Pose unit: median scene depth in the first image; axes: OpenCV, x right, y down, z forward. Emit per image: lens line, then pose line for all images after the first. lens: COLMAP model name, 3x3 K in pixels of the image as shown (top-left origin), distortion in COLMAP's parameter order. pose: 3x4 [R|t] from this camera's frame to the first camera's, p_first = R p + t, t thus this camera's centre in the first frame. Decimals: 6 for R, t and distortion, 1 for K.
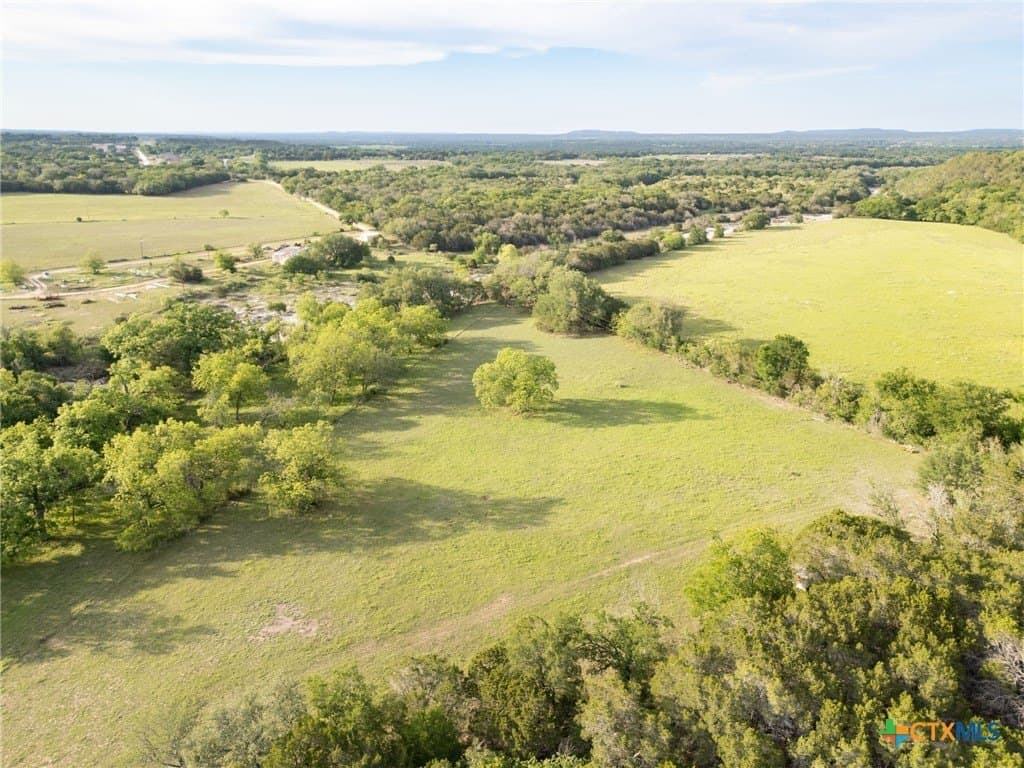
lens RADIAL K [[723.6, 0, 512.0], [0, 723.6, 384.0], [0, 0, 1]] dist [0.094825, -0.093703]
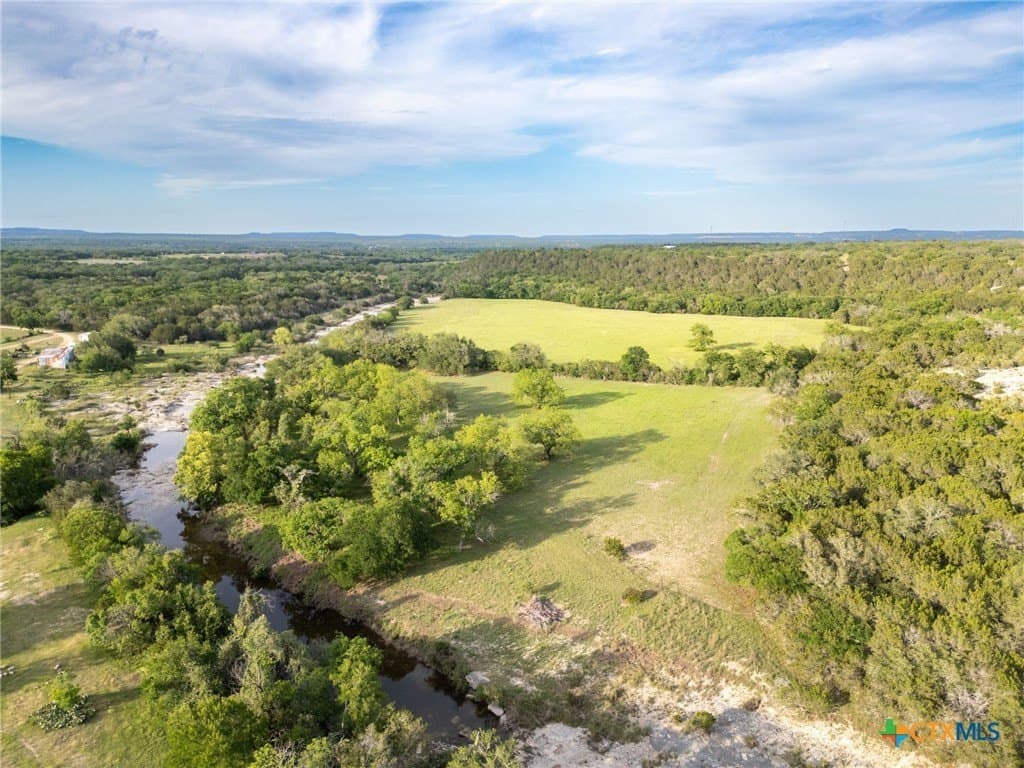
lens RADIAL K [[723.6, 0, 512.0], [0, 723.6, 384.0], [0, 0, 1]] dist [0.094825, -0.093703]
pose [[0.776662, -0.123727, 0.617647, -0.829381], [0.201348, 0.977842, -0.057304, 0.052866], [-0.596871, 0.168868, 0.784365, -0.142251]]
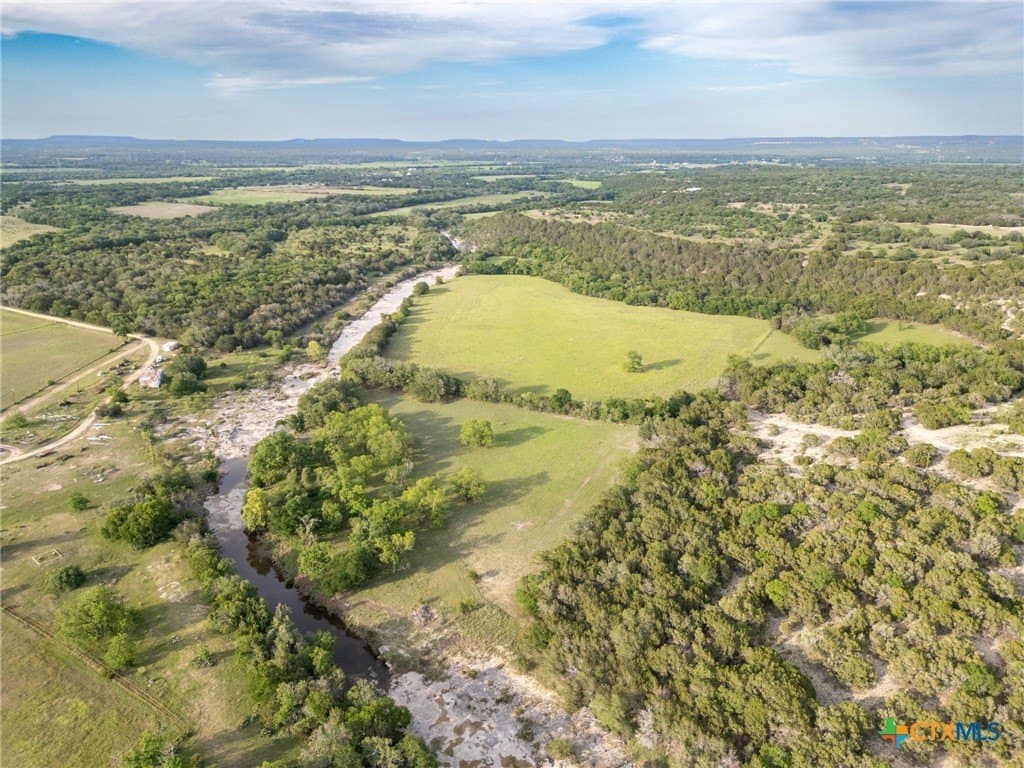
lens RADIAL K [[723.6, 0, 512.0], [0, 723.6, 384.0], [0, 0, 1]] dist [0.094825, -0.093703]
pose [[0.814979, -0.184597, 0.549303, -0.942285], [0.185947, 0.981085, 0.053819, -0.214243], [-0.548848, 0.058280, 0.833888, -0.787029]]
